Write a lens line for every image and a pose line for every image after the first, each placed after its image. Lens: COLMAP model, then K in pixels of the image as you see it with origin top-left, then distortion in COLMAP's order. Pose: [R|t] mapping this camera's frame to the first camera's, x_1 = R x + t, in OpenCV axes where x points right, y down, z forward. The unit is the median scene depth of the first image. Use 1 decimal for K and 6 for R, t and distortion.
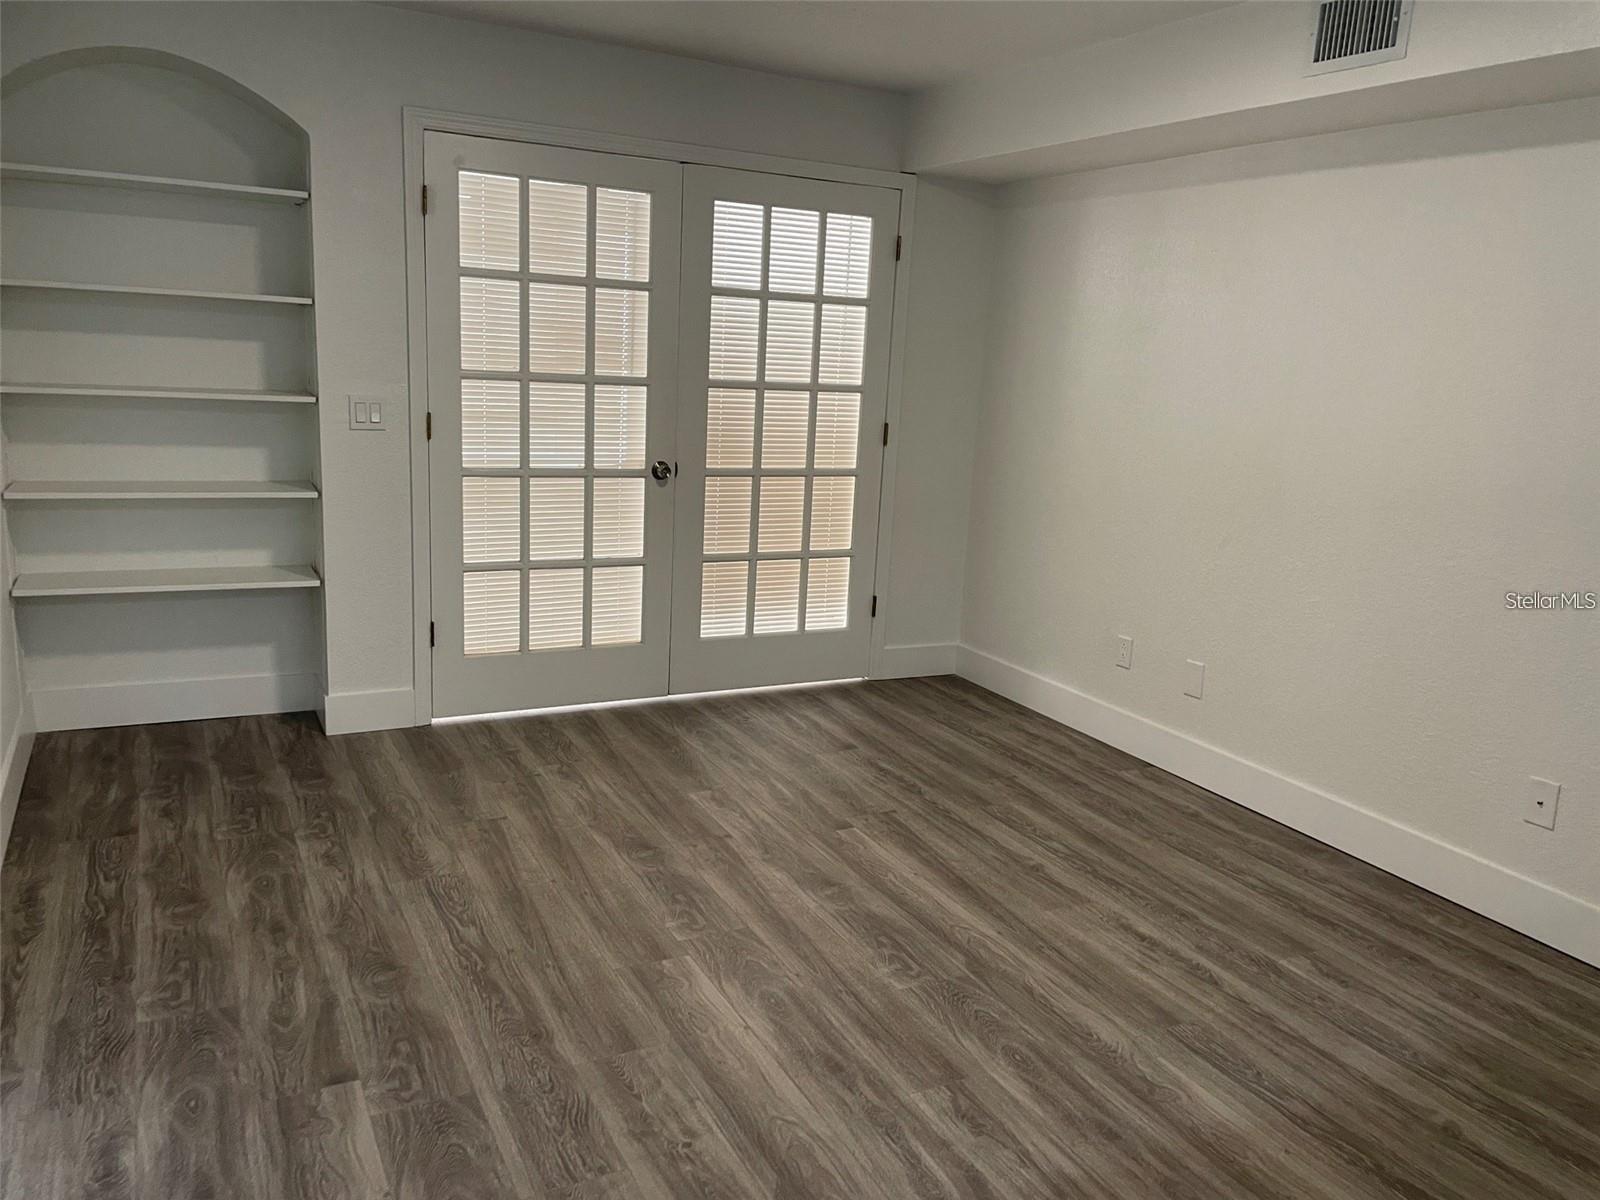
lens RADIAL K [[1200.1, 0, 805.1], [0, 1200.1, 612.2], [0, 0, 1]] dist [-0.006098, -0.010299]
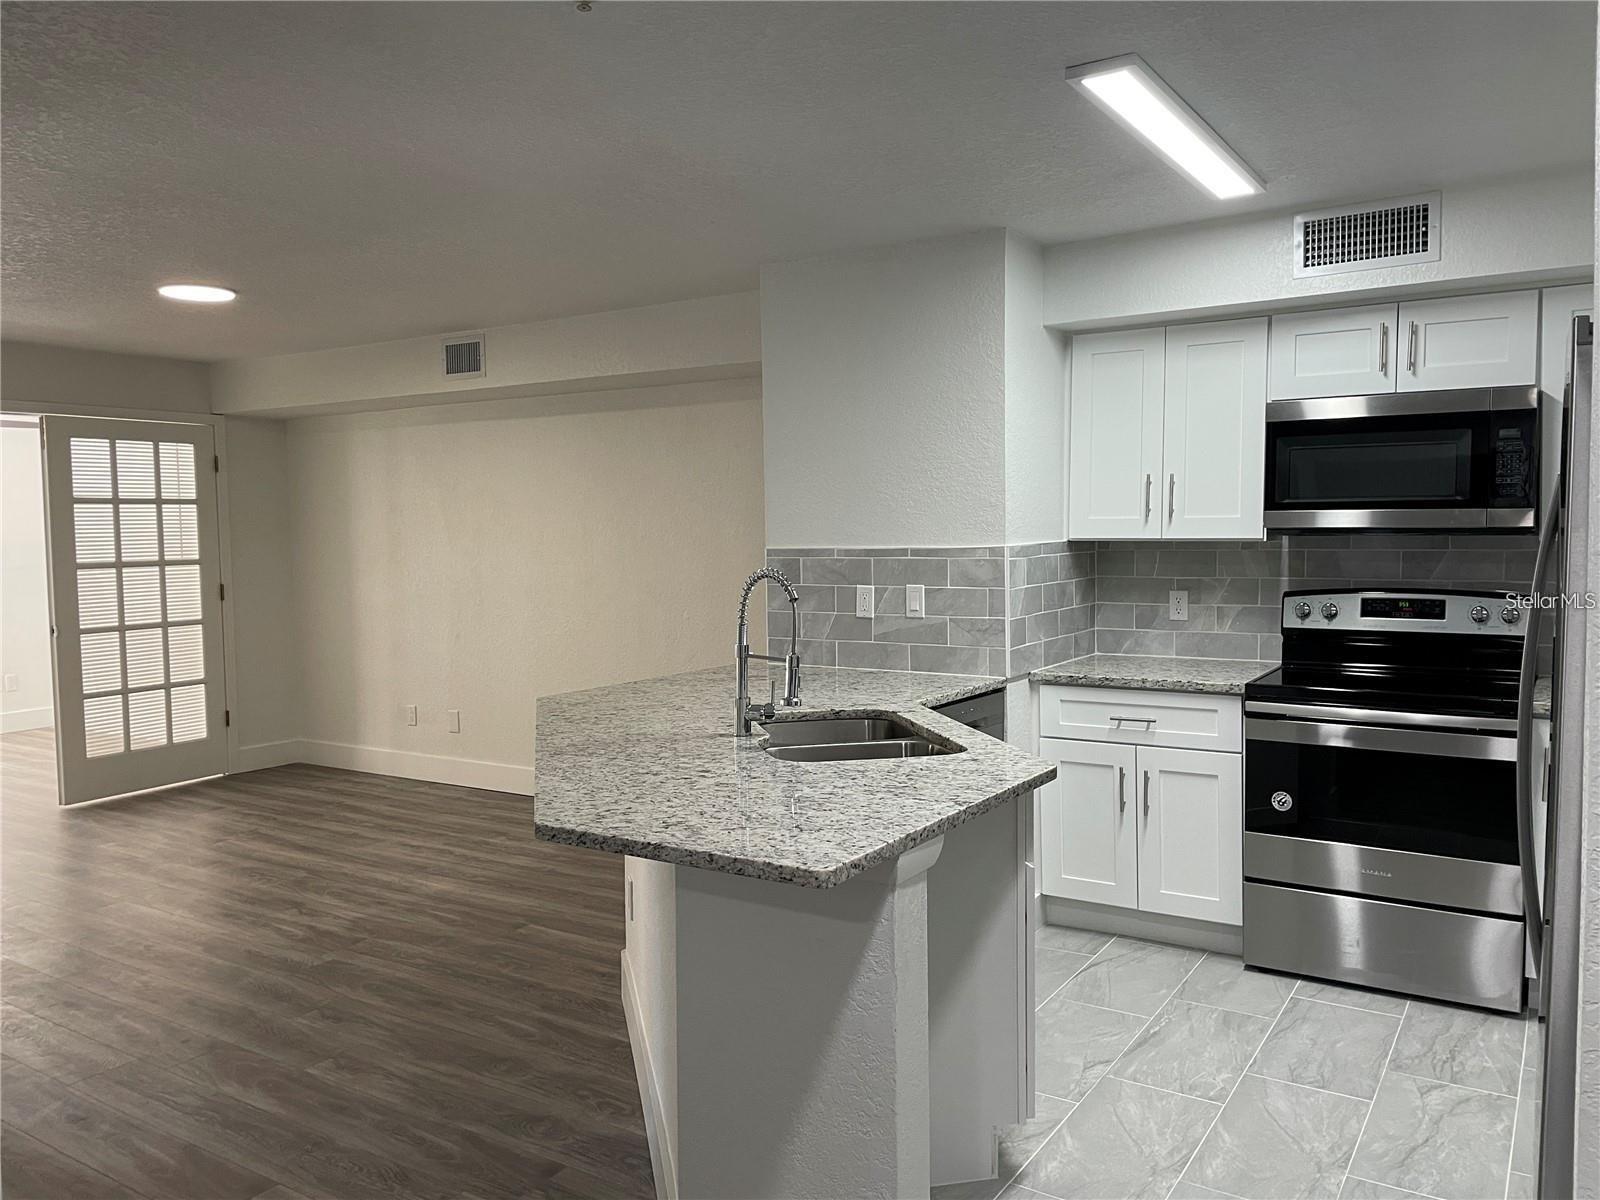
lens RADIAL K [[1200.1, 0, 815.0], [0, 1200.1, 601.4], [0, 0, 1]] dist [-0.006098, -0.010299]
pose [[0.861590, -0.097966, 0.498061, -0.041529], [0.168388, 0.980800, -0.098375, 0.144316], [-0.478861, 0.168626, 0.861544, -0.660386]]
